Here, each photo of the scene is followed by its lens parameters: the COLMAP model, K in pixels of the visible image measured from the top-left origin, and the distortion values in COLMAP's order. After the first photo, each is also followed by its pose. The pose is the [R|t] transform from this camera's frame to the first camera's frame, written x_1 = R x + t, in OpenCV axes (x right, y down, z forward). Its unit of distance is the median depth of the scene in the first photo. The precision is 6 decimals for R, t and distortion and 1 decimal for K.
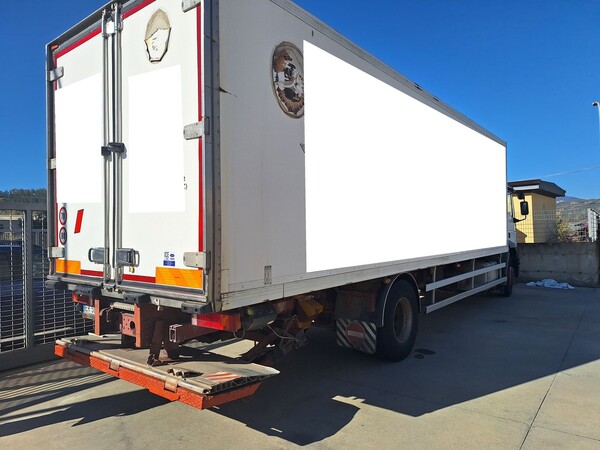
lens RADIAL K [[421.2, 0, 297.9], [0, 421.2, 226.2], [0, 0, 1]] dist [0.062988, -0.056047]
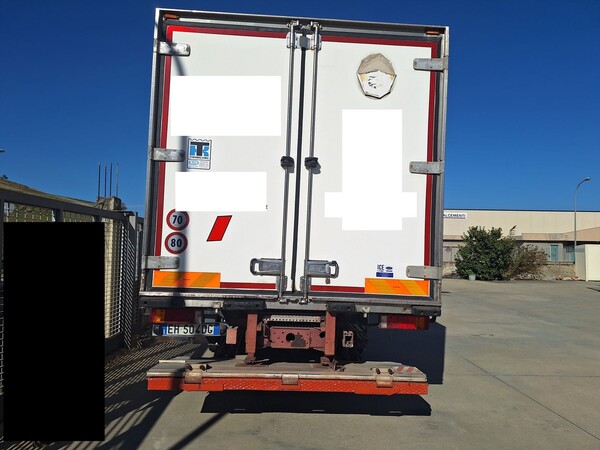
lens RADIAL K [[421.2, 0, 298.7], [0, 421.2, 226.2], [0, 0, 1]] dist [0.062988, -0.056047]
pose [[0.750743, 0.075979, 0.656210, -1.111748], [-0.052668, 0.997086, -0.055192, 0.028466], [-0.658492, 0.006874, 0.752557, 0.260287]]
